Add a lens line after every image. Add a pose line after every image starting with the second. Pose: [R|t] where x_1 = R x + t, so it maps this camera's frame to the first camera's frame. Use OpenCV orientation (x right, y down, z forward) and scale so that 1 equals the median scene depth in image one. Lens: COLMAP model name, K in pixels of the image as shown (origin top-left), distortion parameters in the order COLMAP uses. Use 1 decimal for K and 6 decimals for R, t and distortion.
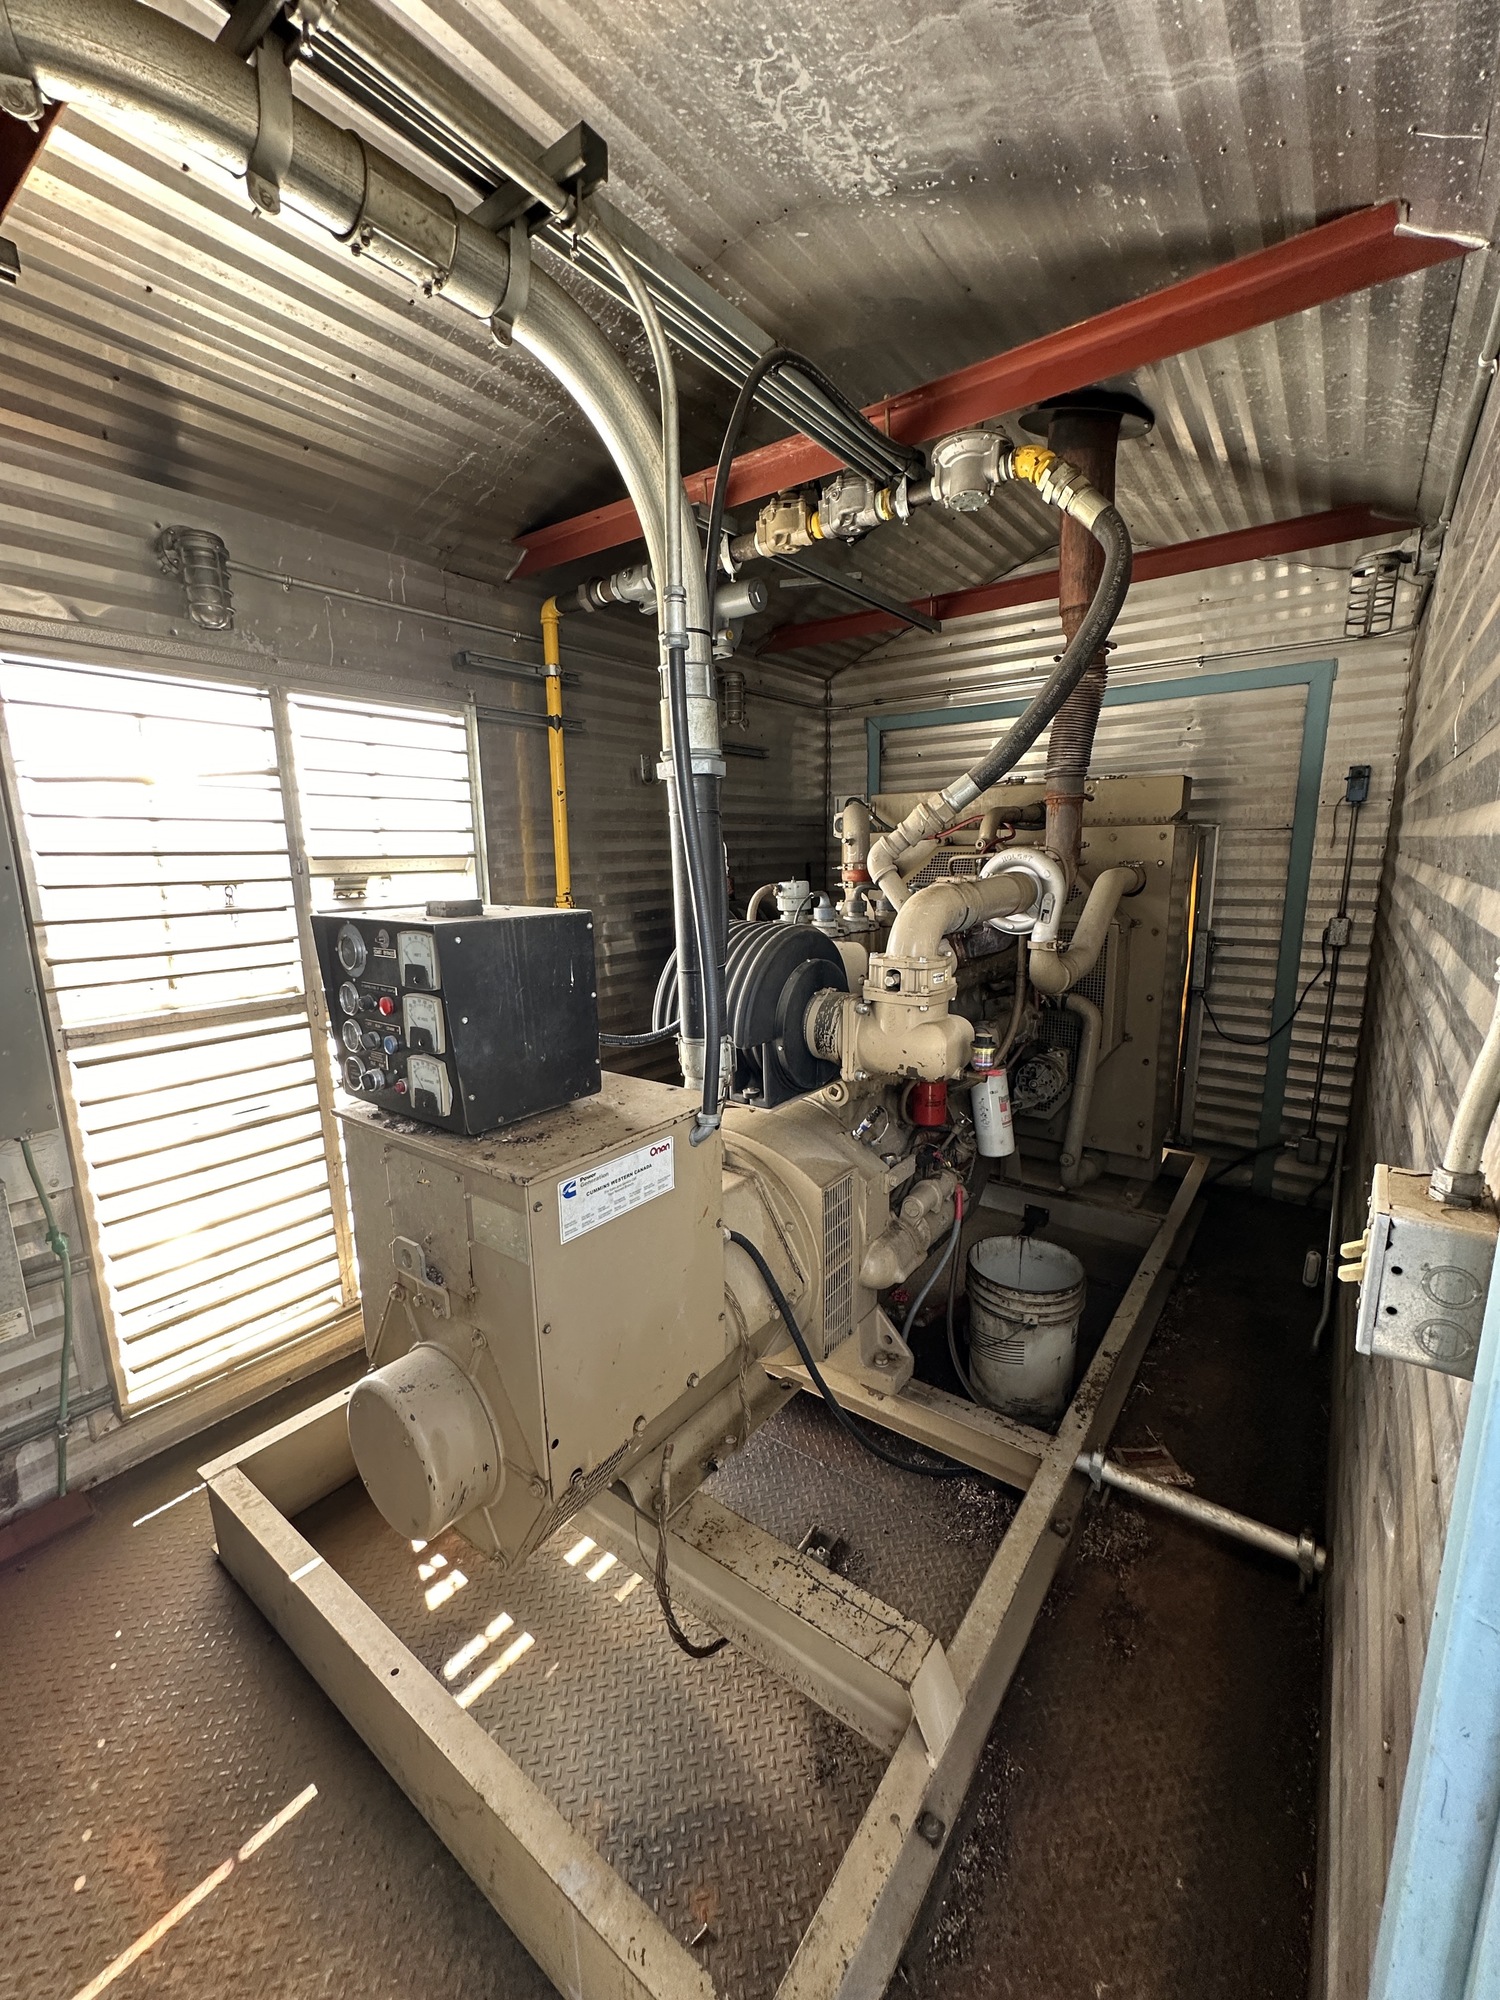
lens RADIAL K [[799.9, 0, 750.0], [0, 799.9, 1000.0], [0, 0, 1]] dist [0.000846, 0.000404]
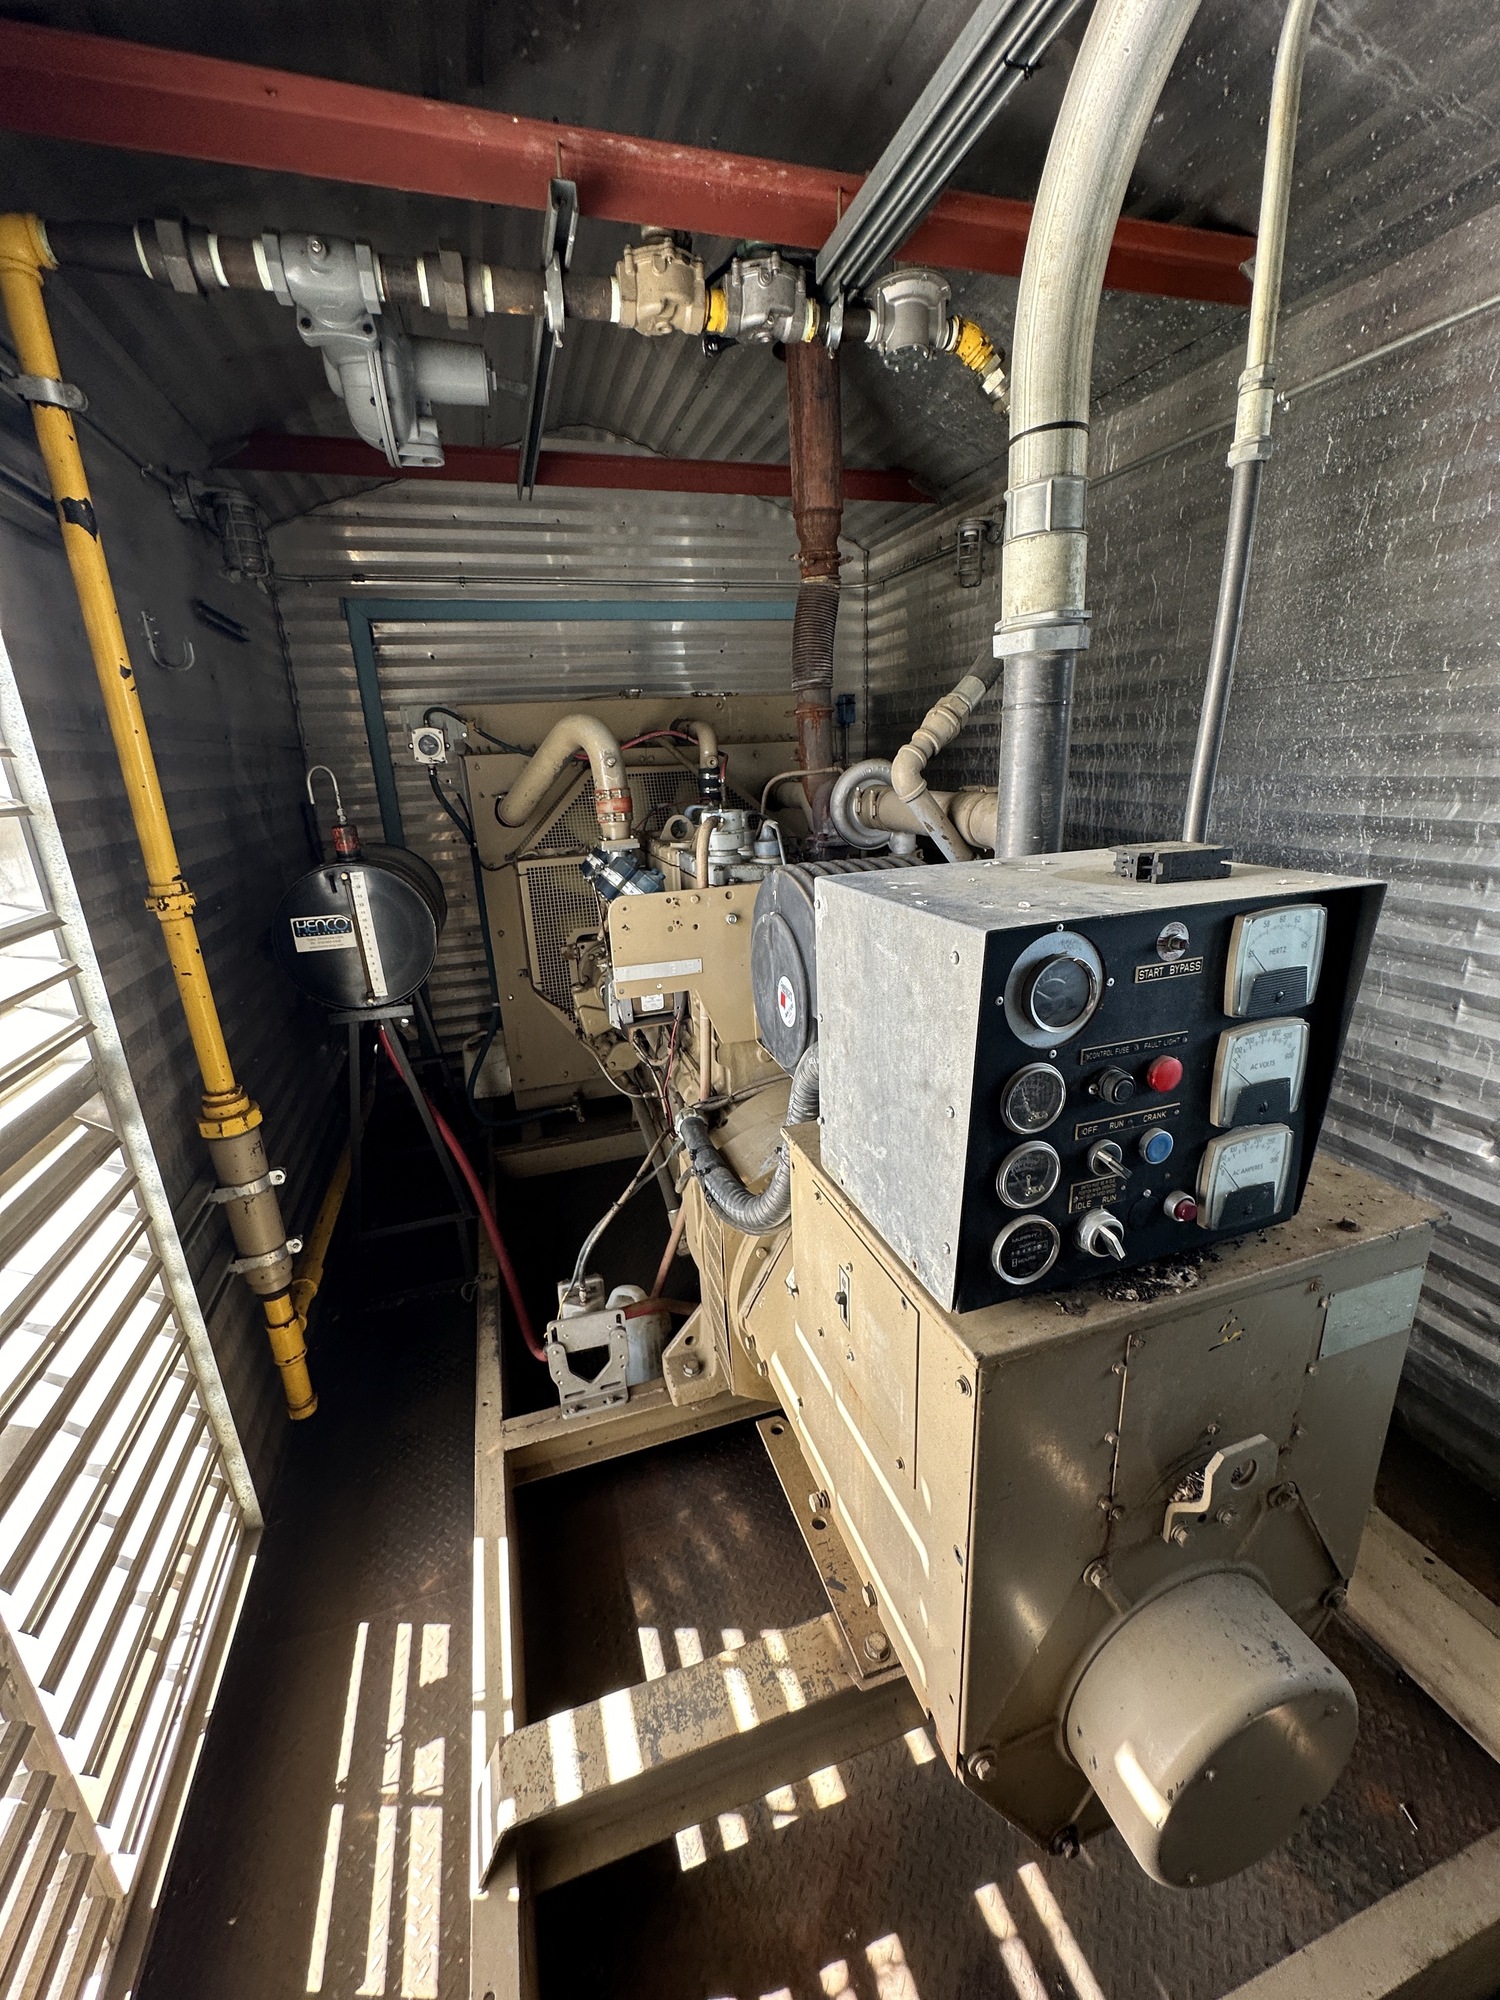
lens RADIAL K [[799.9, 0, 750.0], [0, 799.9, 1000.0], [0, 0, 1]] dist [0.000846, 0.000404]
pose [[0.568994, -0.252422, 0.782642, -0.641094], [0.189137, 0.966380, 0.174177, -0.114397], [-0.800296, 0.048921, 0.597606, 0.590804]]
